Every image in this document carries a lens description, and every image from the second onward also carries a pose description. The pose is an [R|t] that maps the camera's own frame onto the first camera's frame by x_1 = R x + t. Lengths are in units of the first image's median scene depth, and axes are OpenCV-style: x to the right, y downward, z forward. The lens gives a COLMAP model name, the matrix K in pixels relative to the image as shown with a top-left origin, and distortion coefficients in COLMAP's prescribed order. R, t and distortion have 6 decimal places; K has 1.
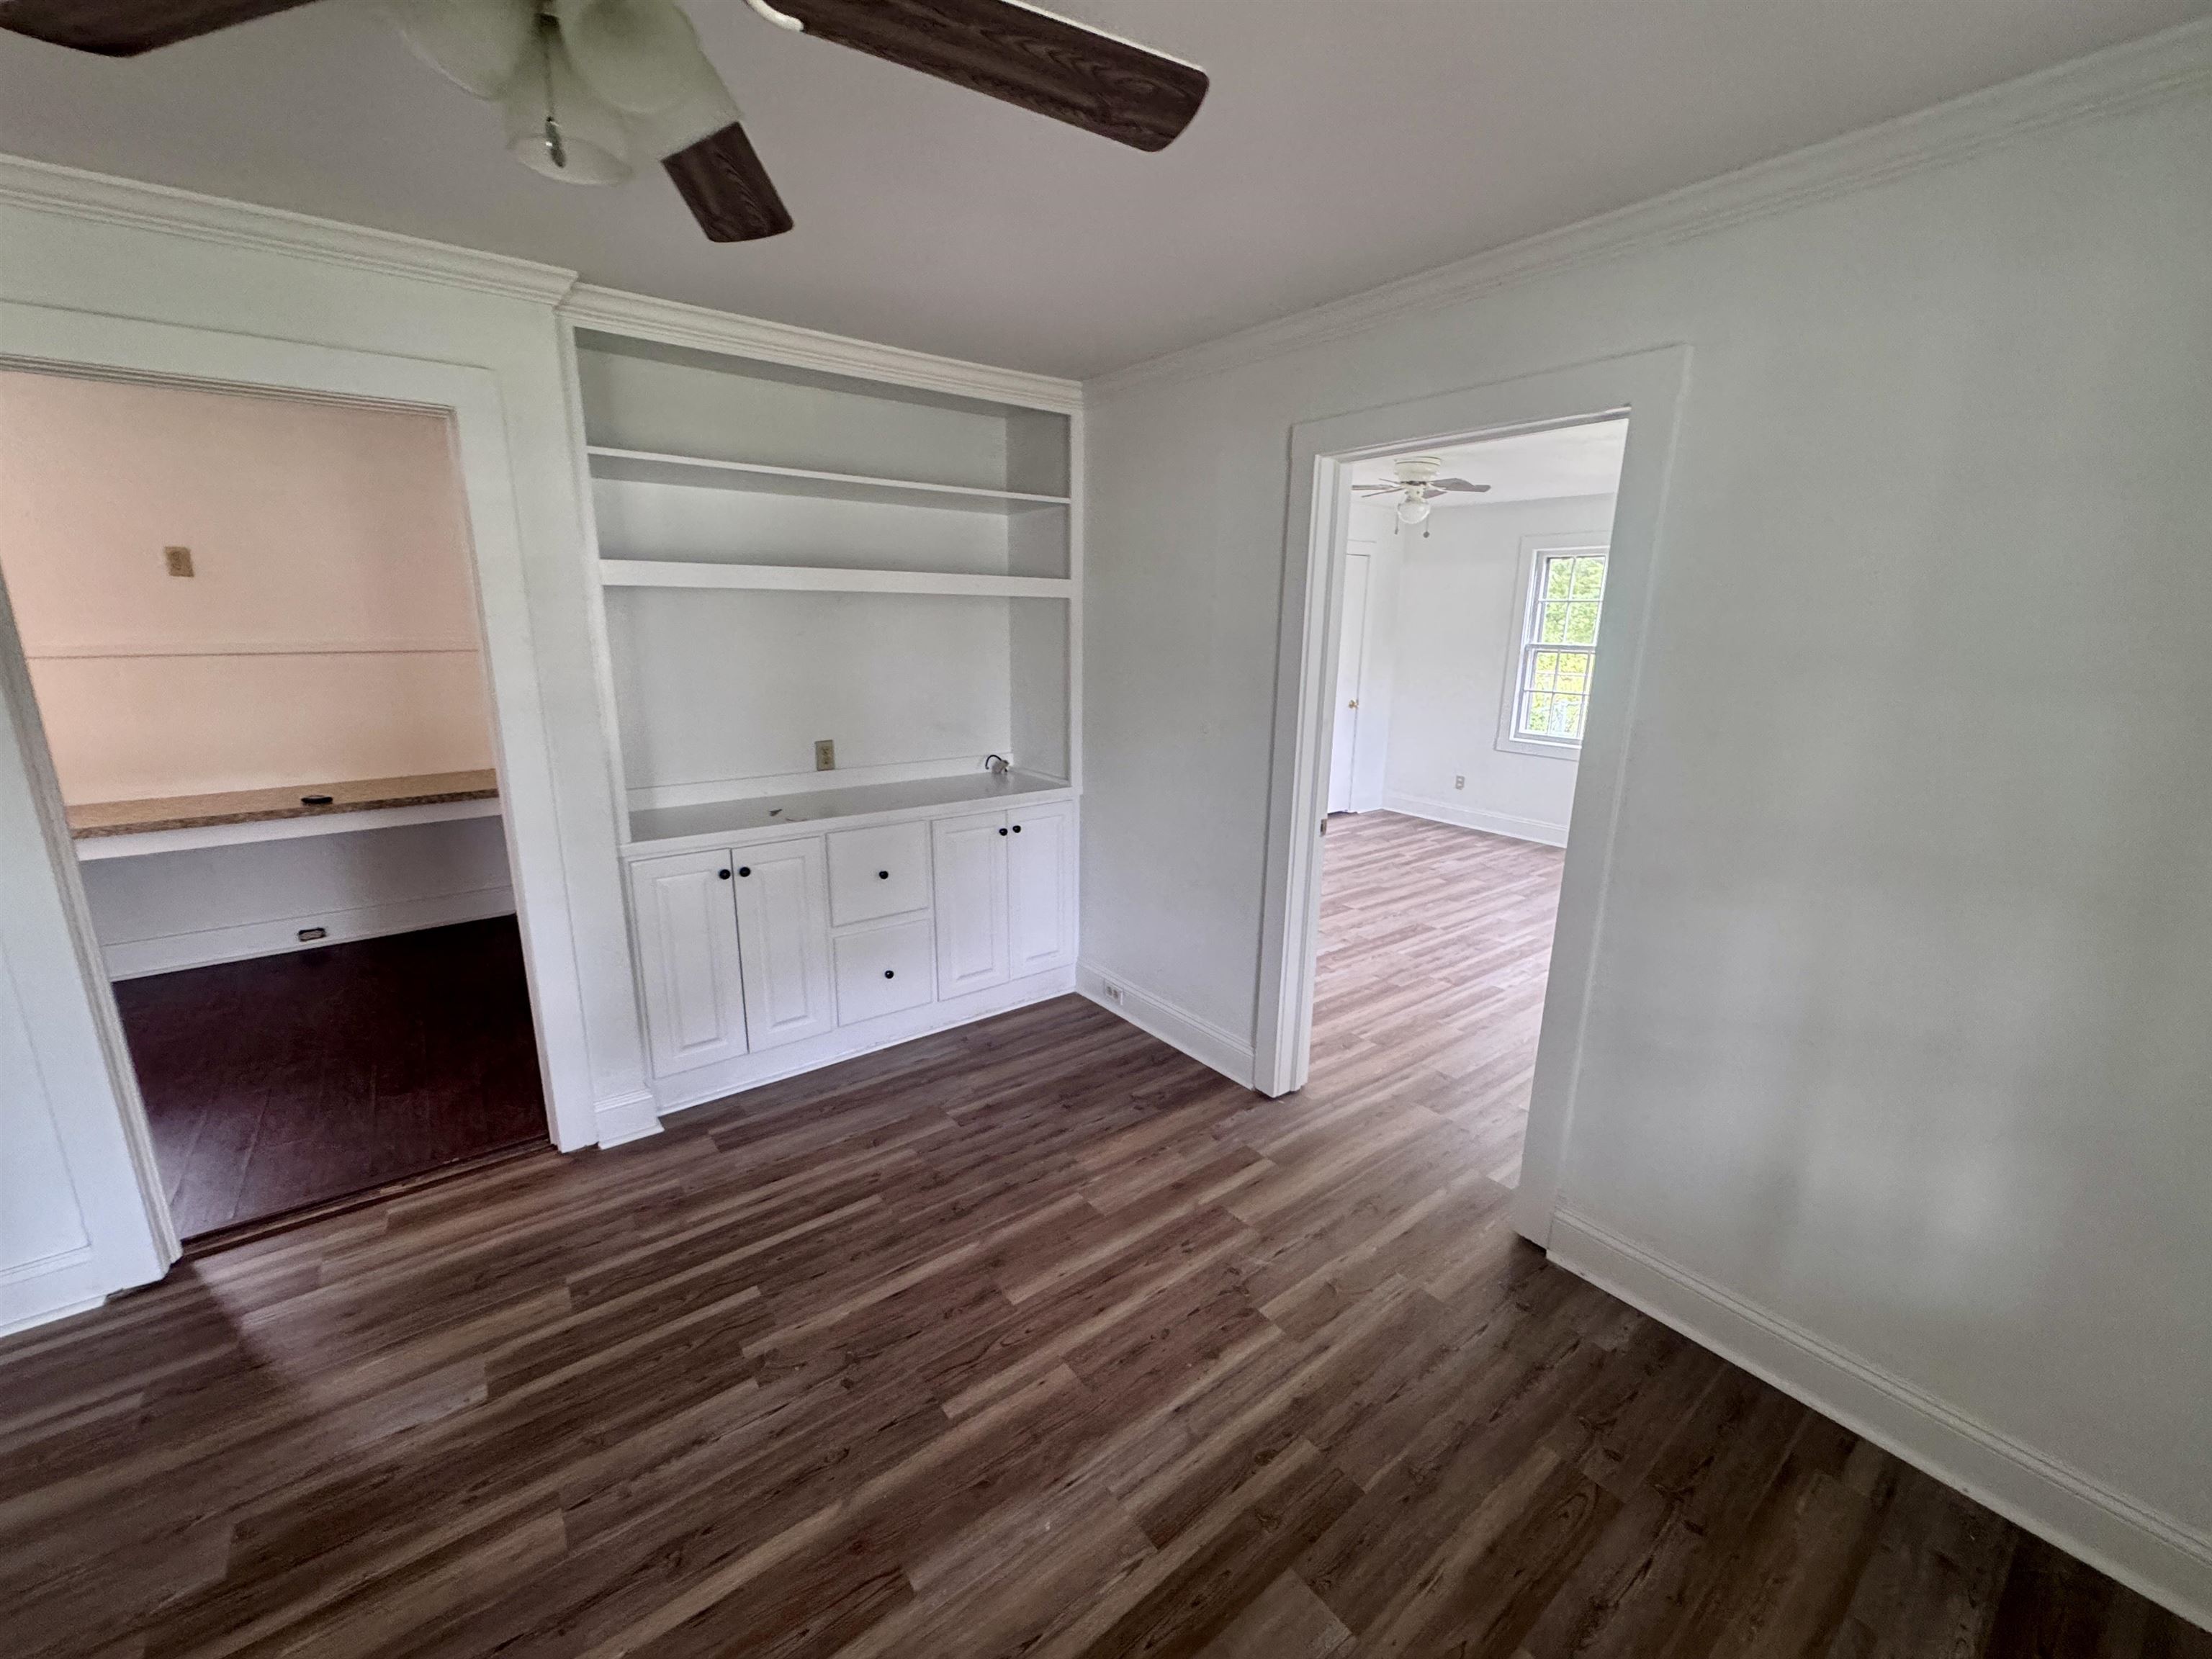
lens RADIAL K [[886.2, 0, 1105.1], [0, 886.2, 823.4], [0, 0, 1]] dist [-0.004536, 0.001055]
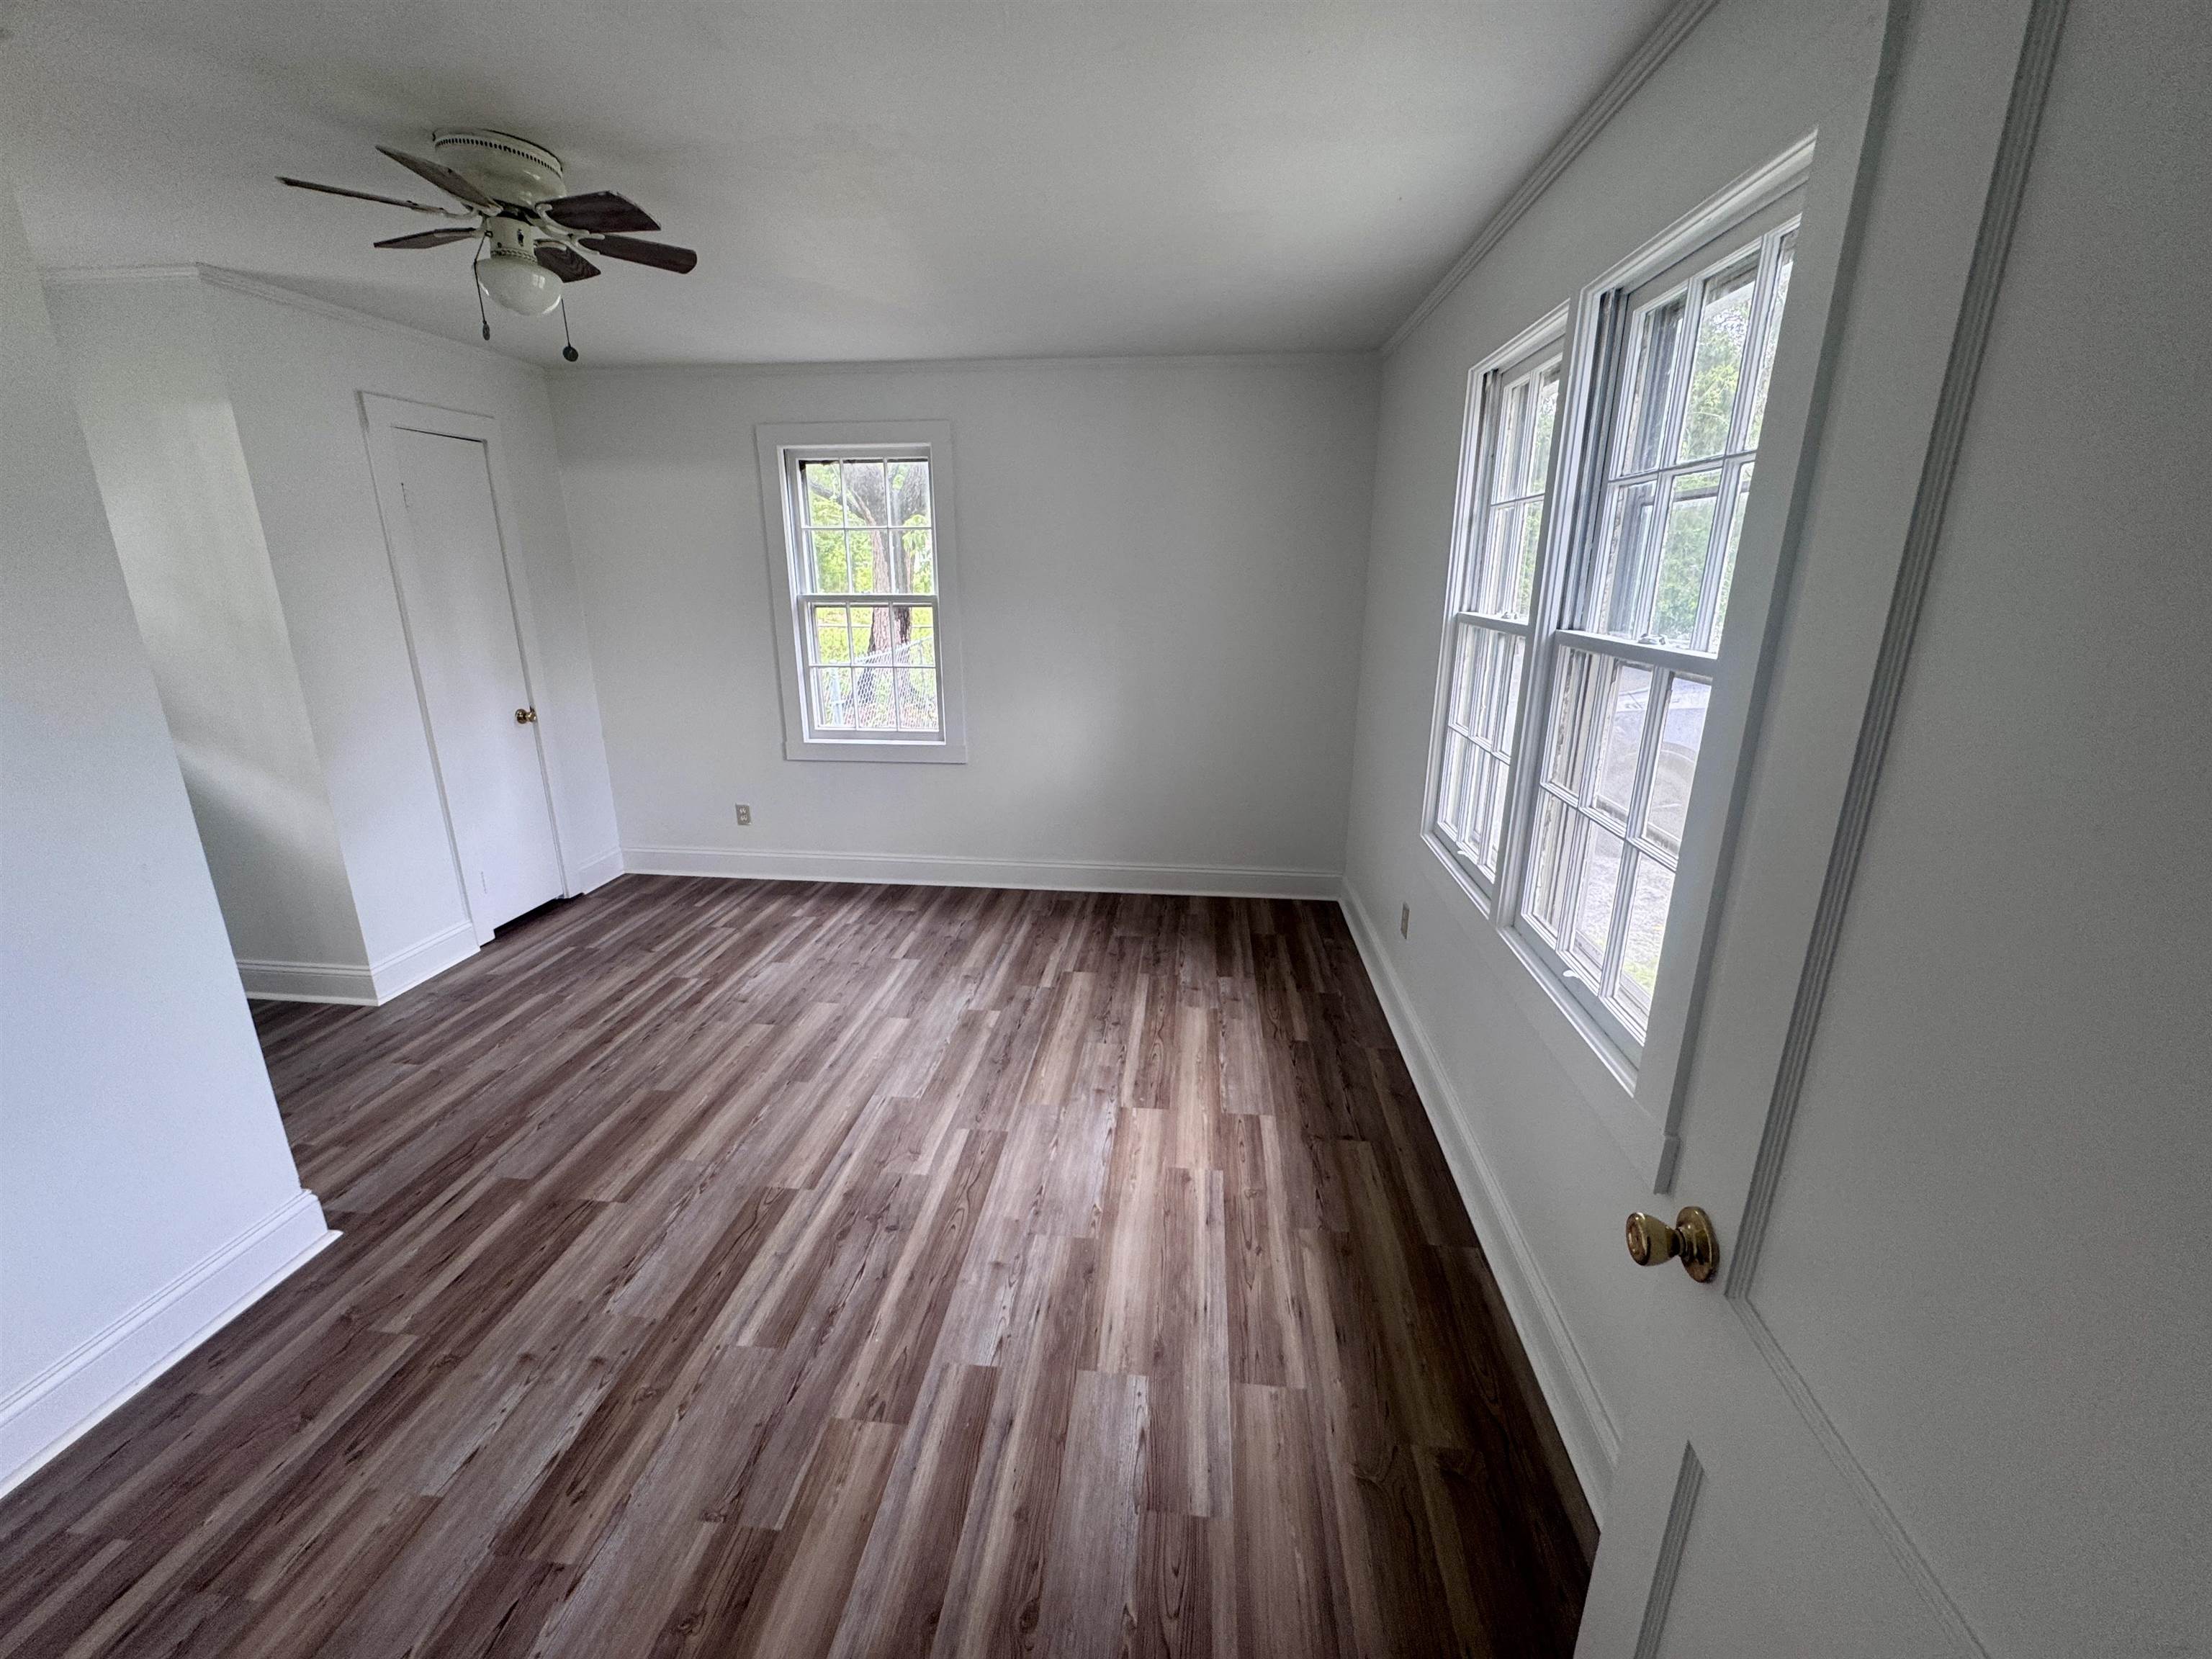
lens RADIAL K [[886.2, 0, 1100.6], [0, 886.2, 831.0], [0, 0, 1]] dist [-0.004536, 0.001055]
pose [[0.690994, -0.219825, 0.688625, 0.332641], [0.176488, 0.975114, 0.134183, -0.188312], [-0.700985, 0.028815, 0.712594, 0.888607]]
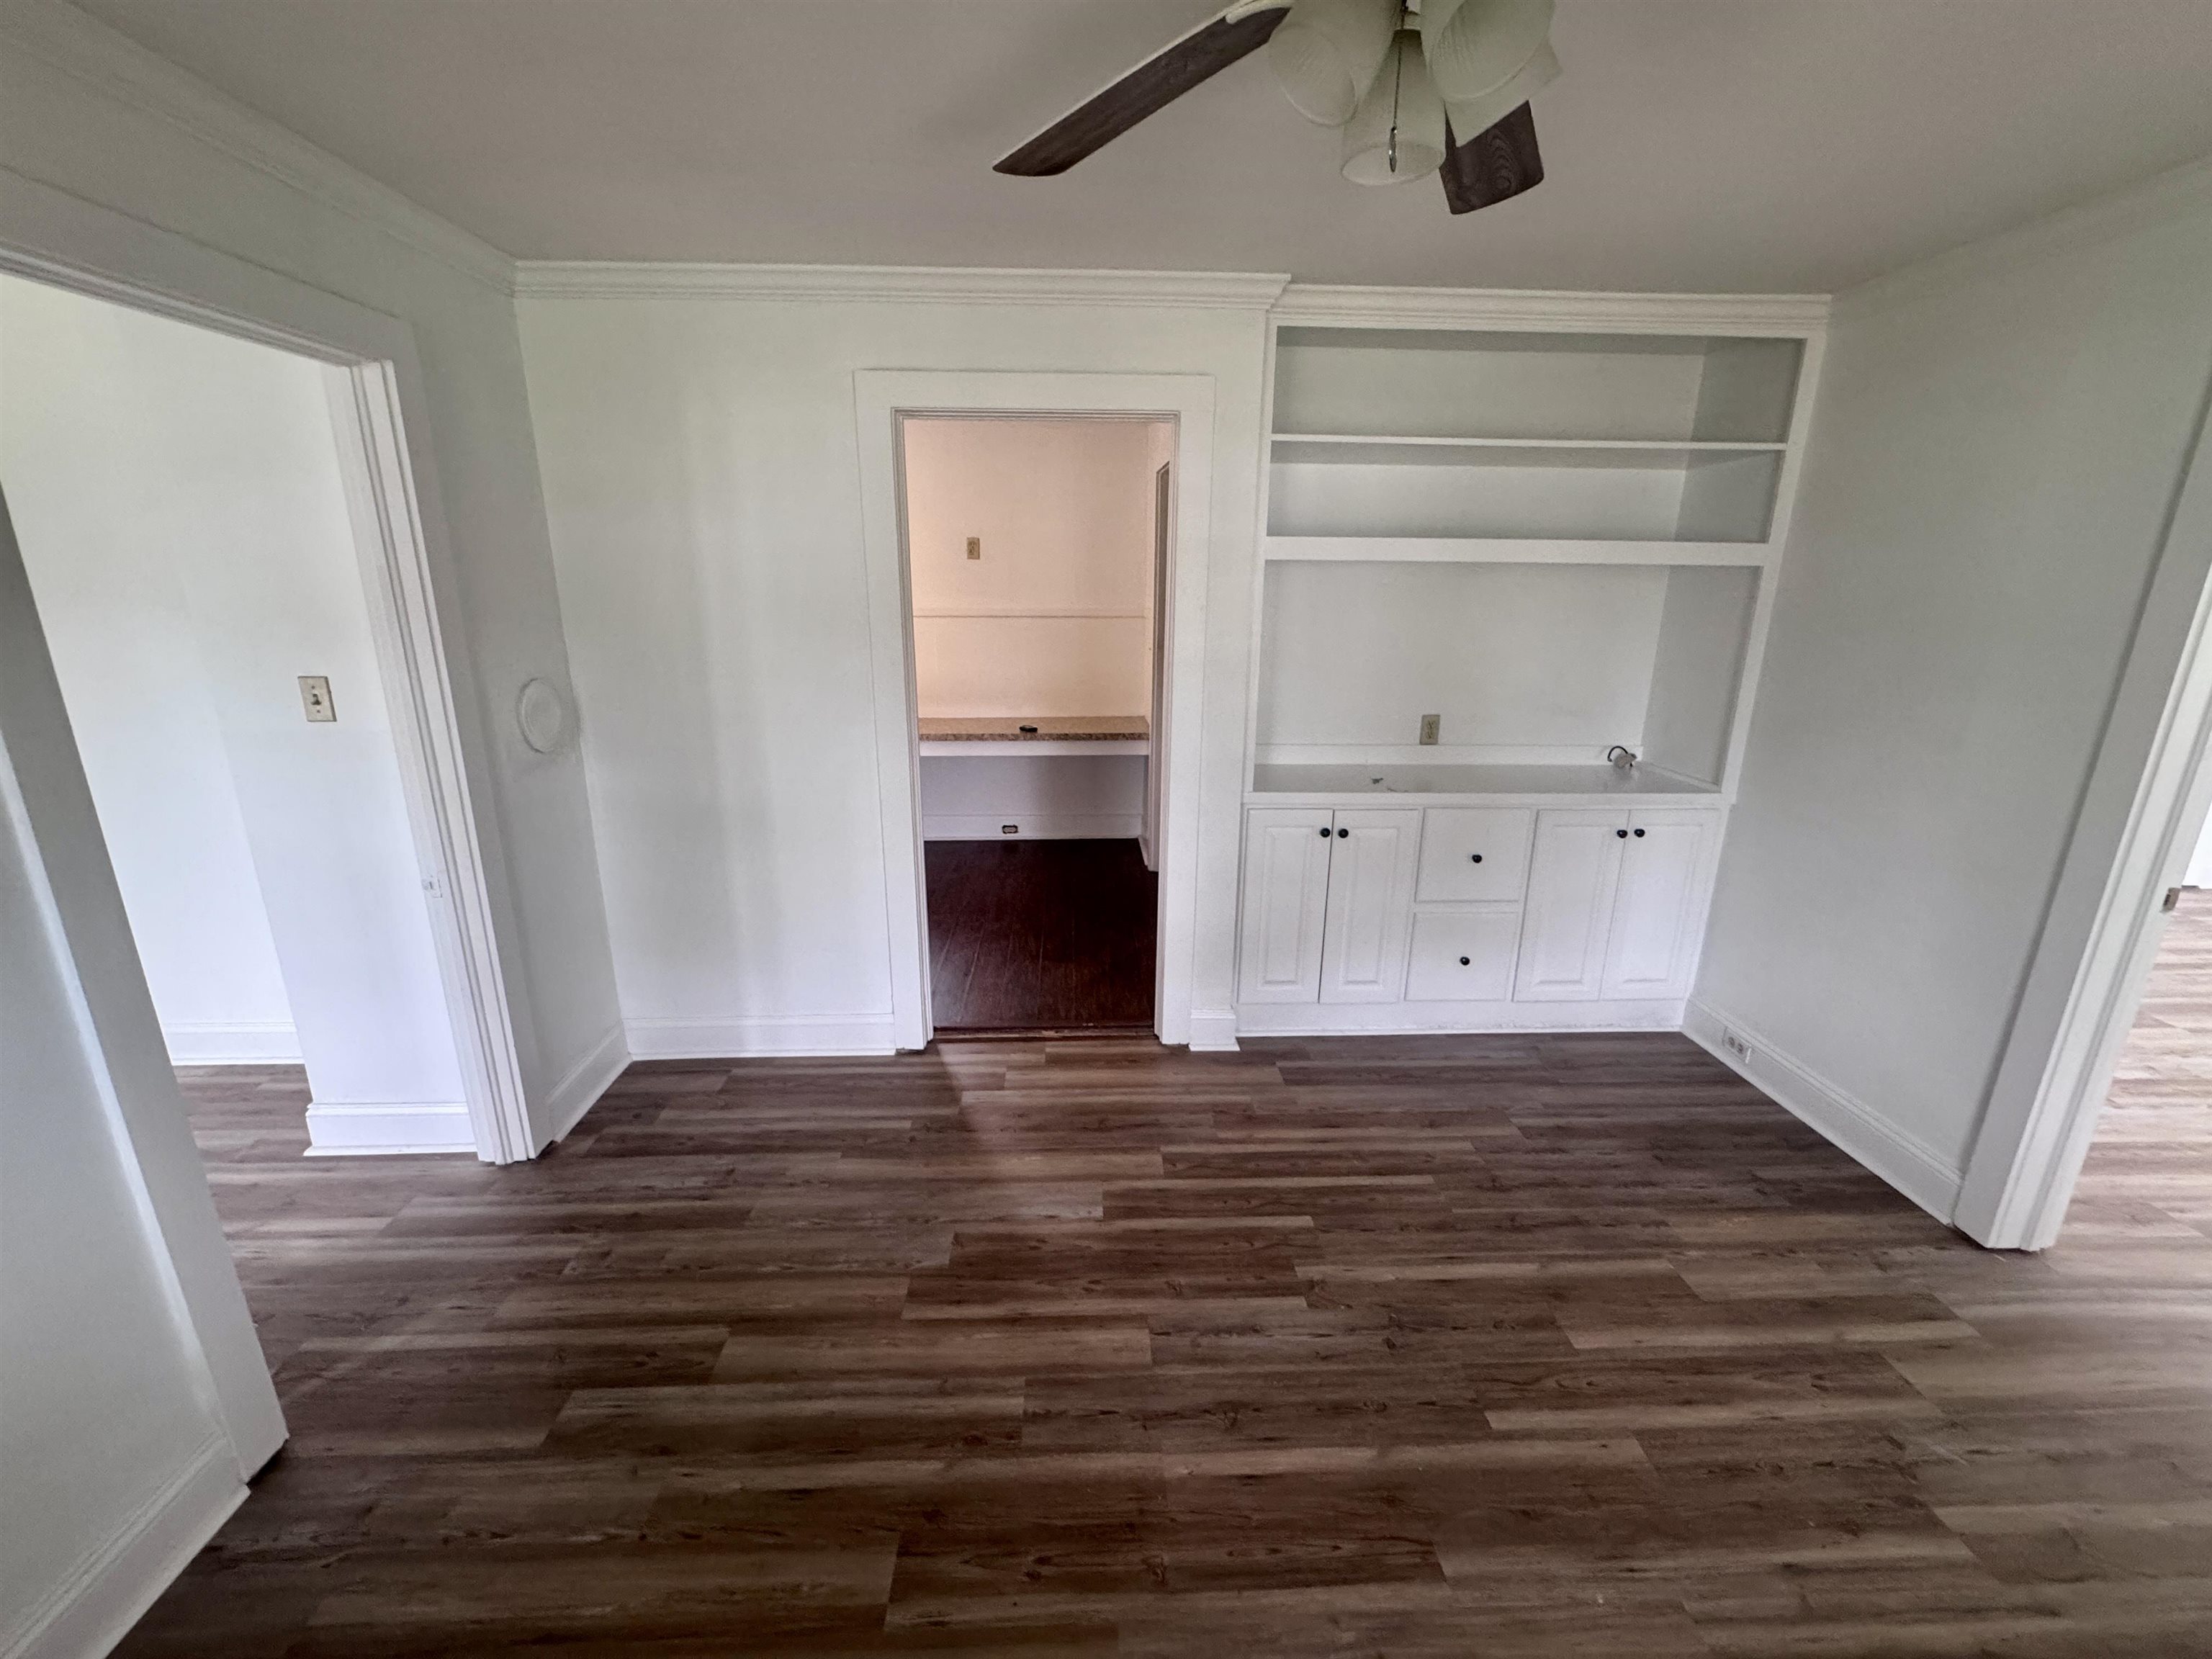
lens RADIAL K [[886.2, 0, 1104.7], [0, 886.2, 823.1], [0, 0, 1]] dist [-0.004536, 0.001055]
pose [[0.814035, 0.148339, -0.561554, -0.050237], [-0.132534, 0.988769, 0.069070, 0.007989], [0.565493, 0.018200, 0.824552, -0.026760]]
